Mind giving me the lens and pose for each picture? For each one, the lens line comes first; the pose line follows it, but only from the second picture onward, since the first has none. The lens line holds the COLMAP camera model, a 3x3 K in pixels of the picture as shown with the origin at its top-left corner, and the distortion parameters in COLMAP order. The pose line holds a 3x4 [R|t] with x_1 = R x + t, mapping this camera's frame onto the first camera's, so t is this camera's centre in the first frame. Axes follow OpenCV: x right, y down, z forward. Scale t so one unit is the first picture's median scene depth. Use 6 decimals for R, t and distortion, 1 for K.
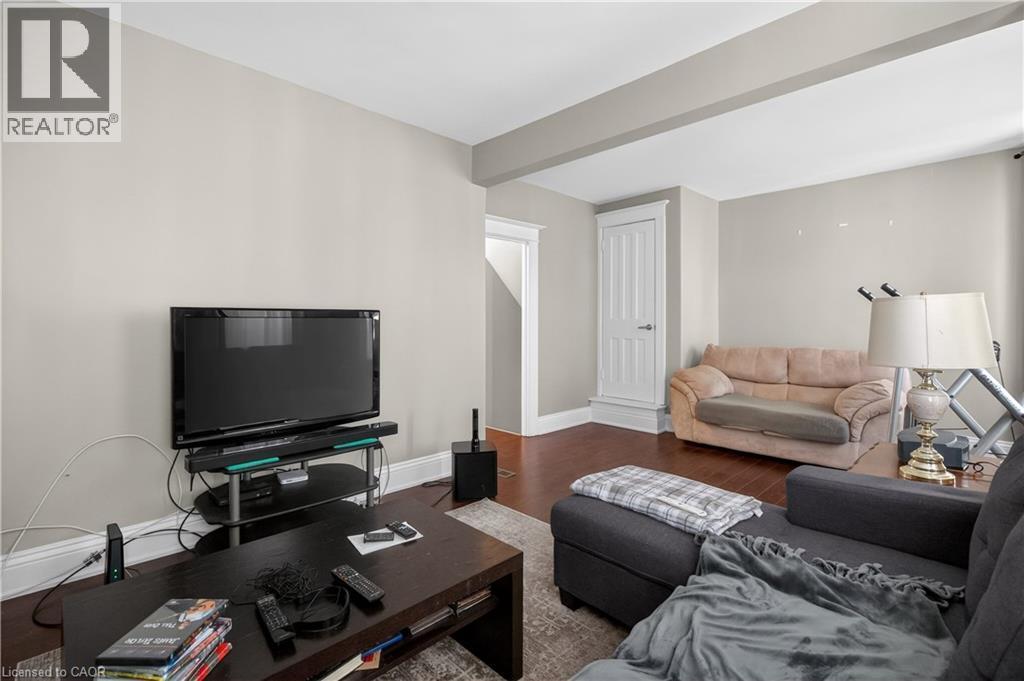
lens RADIAL K [[467.6, 0, 511.2], [0, 467.6, 330.2], [0, 0, 1]] dist [0.001163, 0.000188]
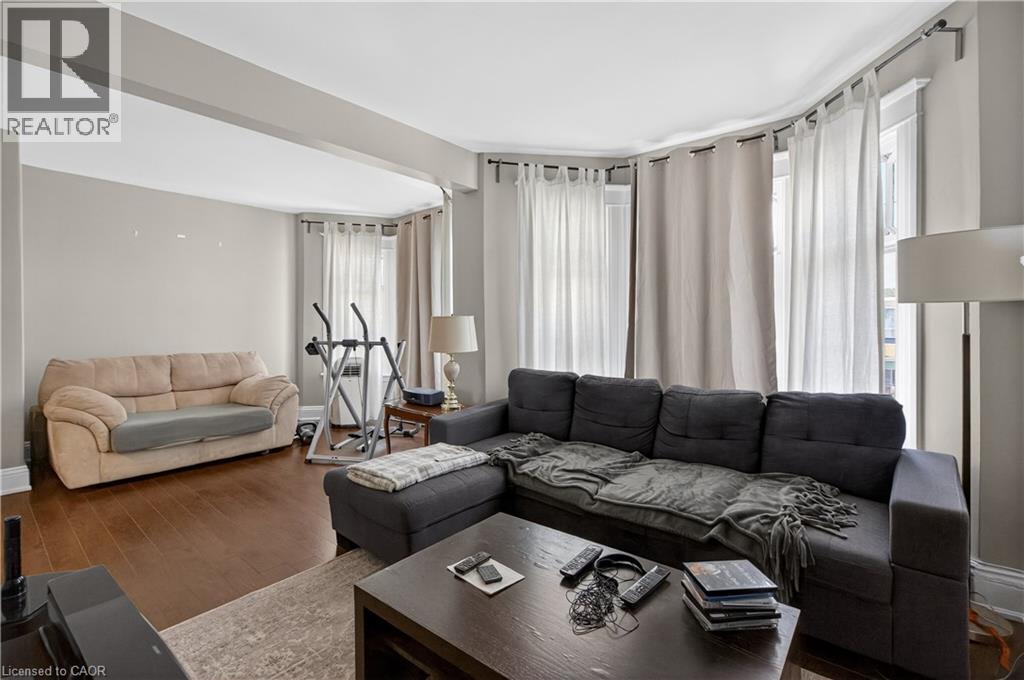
lens RADIAL K [[467.6, 0, 511.2], [0, 467.6, 329.7], [0, 0, 1]] dist [0.001163, 0.000188]
pose [[-0.118450, -0.011769, 0.992890, -0.516606], [0.018074, 0.999739, 0.014006, -0.017727], [-0.992795, 0.019605, -0.118207, 0.463378]]
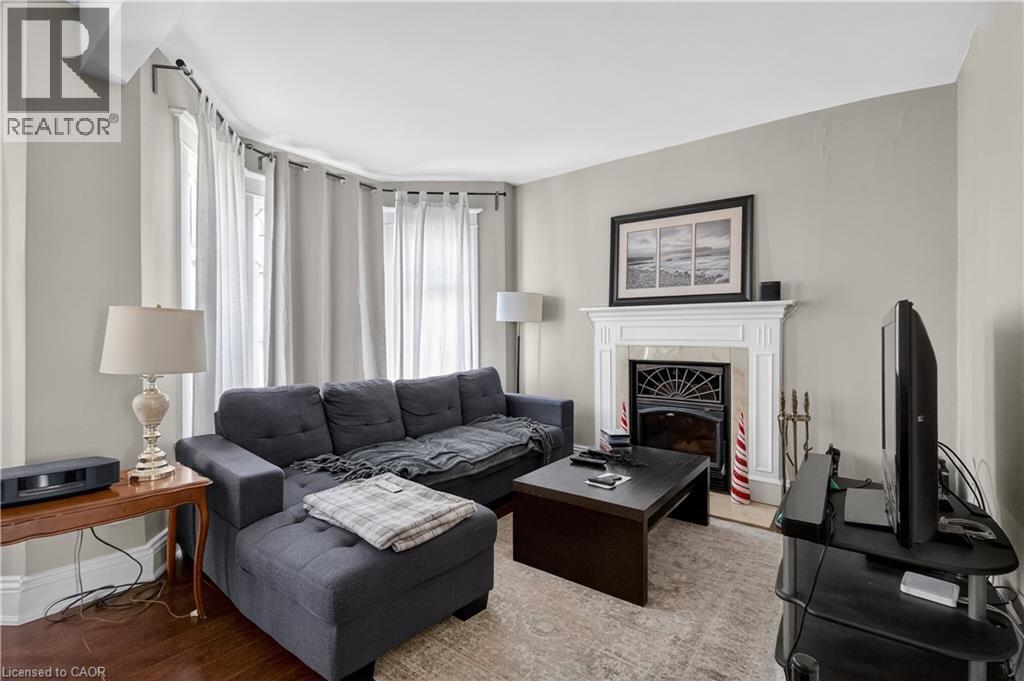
lens RADIAL K [[464.1, 0, 513.4], [0, 464.1, 339.8], [0, 0, 1]] dist [0.001518, 0.000047]
pose [[-0.988914, 0.000432, -0.148487, 0.108307], [-0.002435, 0.999814, 0.019125, -0.010375], [0.148468, 0.019274, -0.988729, 1.048442]]
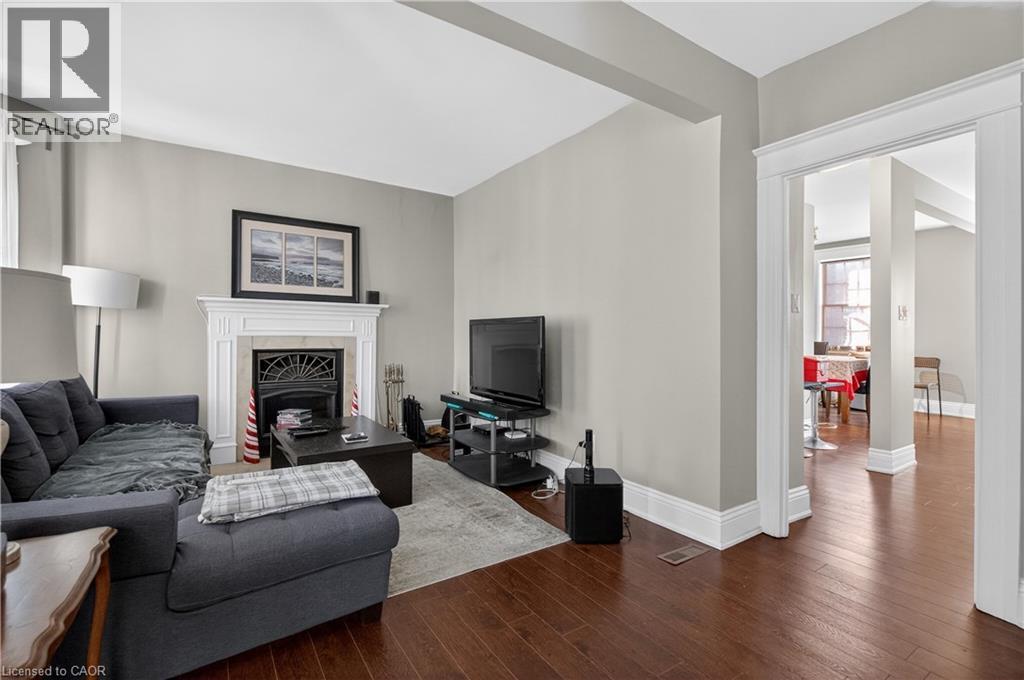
lens RADIAL K [[467.6, 0, 511.2], [0, 467.6, 329.7], [0, 0, 1]] dist [0.001163, 0.000188]
pose [[-0.184288, -0.004675, -0.982861, 0.661210], [-0.022829, 0.999739, -0.000475, -0.006618], [0.982607, 0.022351, -0.184347, 0.871437]]
